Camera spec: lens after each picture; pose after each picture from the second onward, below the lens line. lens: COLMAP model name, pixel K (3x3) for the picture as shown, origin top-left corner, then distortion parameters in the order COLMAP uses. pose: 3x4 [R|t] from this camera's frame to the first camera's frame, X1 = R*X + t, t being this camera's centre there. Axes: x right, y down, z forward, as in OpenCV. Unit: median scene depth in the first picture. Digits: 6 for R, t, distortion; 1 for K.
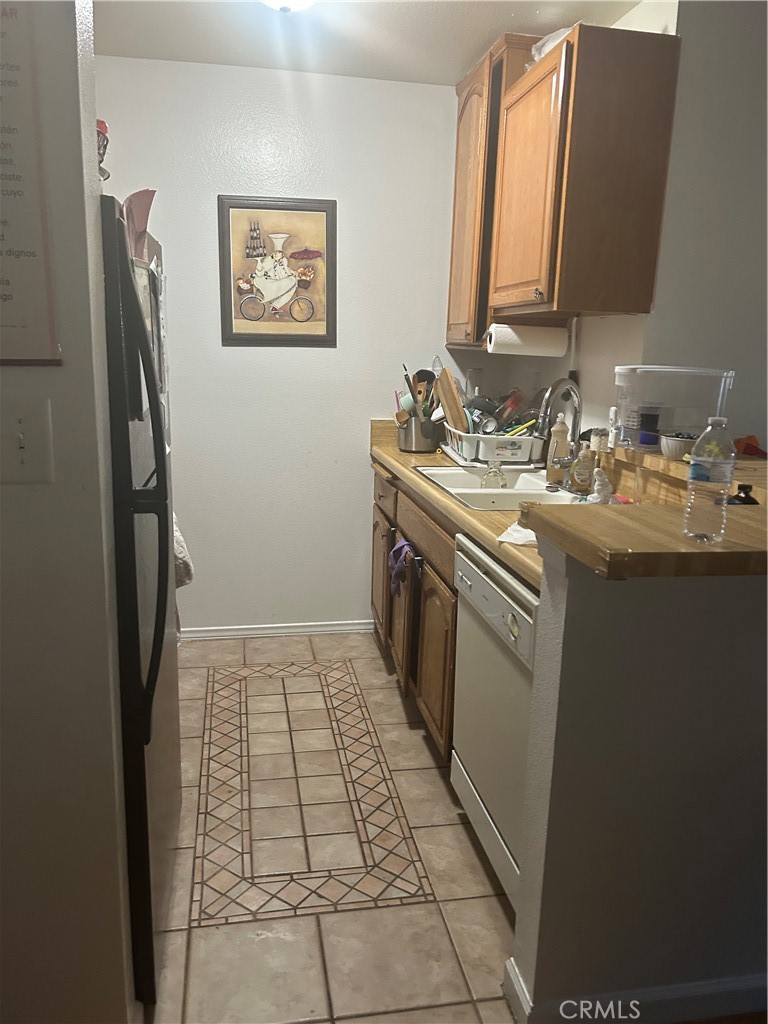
lens RADIAL K [[776.2, 0, 388.0], [0, 776.2, 515.9], [0, 0, 1]] dist [0.036906, -0.029690]
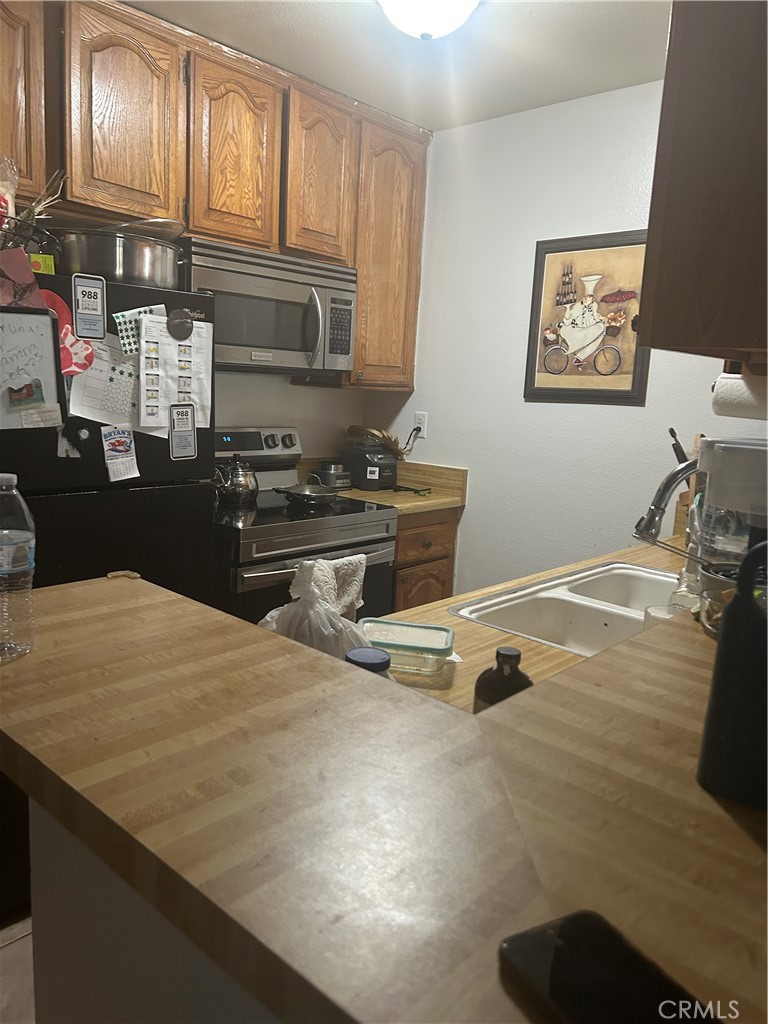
lens RADIAL K [[776.2, 0, 386.6], [0, 776.2, 514.6], [0, 0, 1]] dist [0.036906, -0.029690]
pose [[0.626930, 0.134386, -0.767397, 0.416315], [-0.199148, 0.979929, 0.008908, -0.062605], [0.753192, 0.147241, 0.641110, 0.307494]]
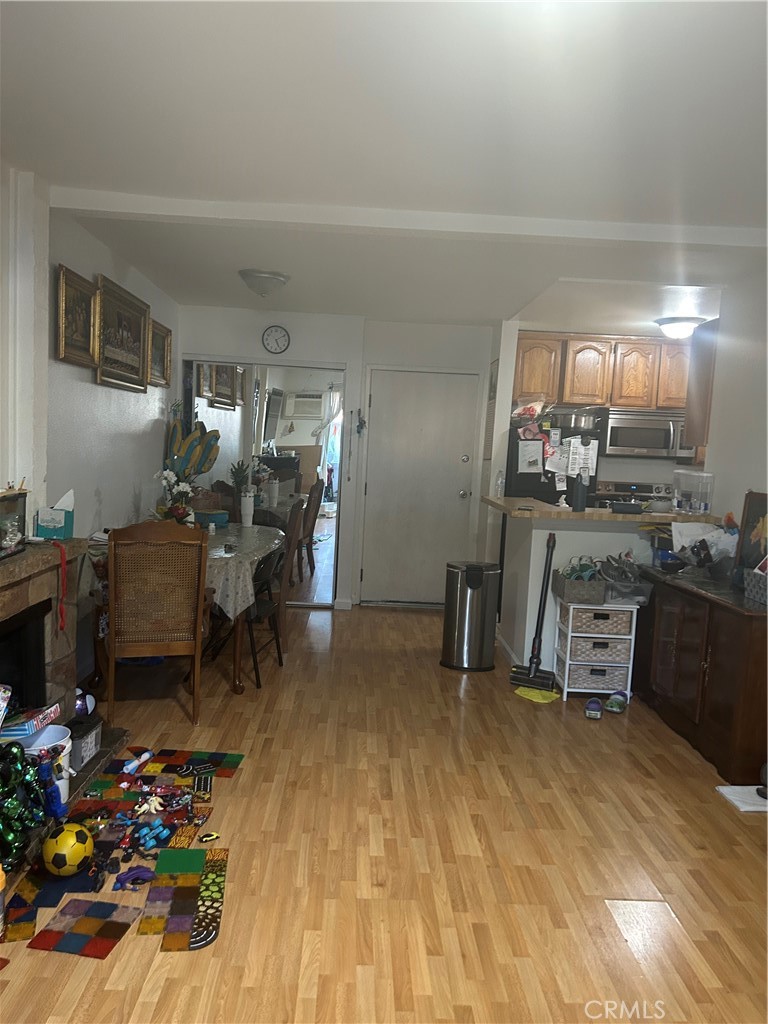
lens RADIAL K [[776.2, 0, 384.0], [0, 776.2, 511.5], [0, 0, 1]] dist [0.036906, -0.029690]
pose [[-0.148191, 0.040459, -0.988131, 1.386455], [-0.259611, 0.962530, 0.078344, -0.039125], [0.954275, 0.268139, -0.132135, 0.365495]]
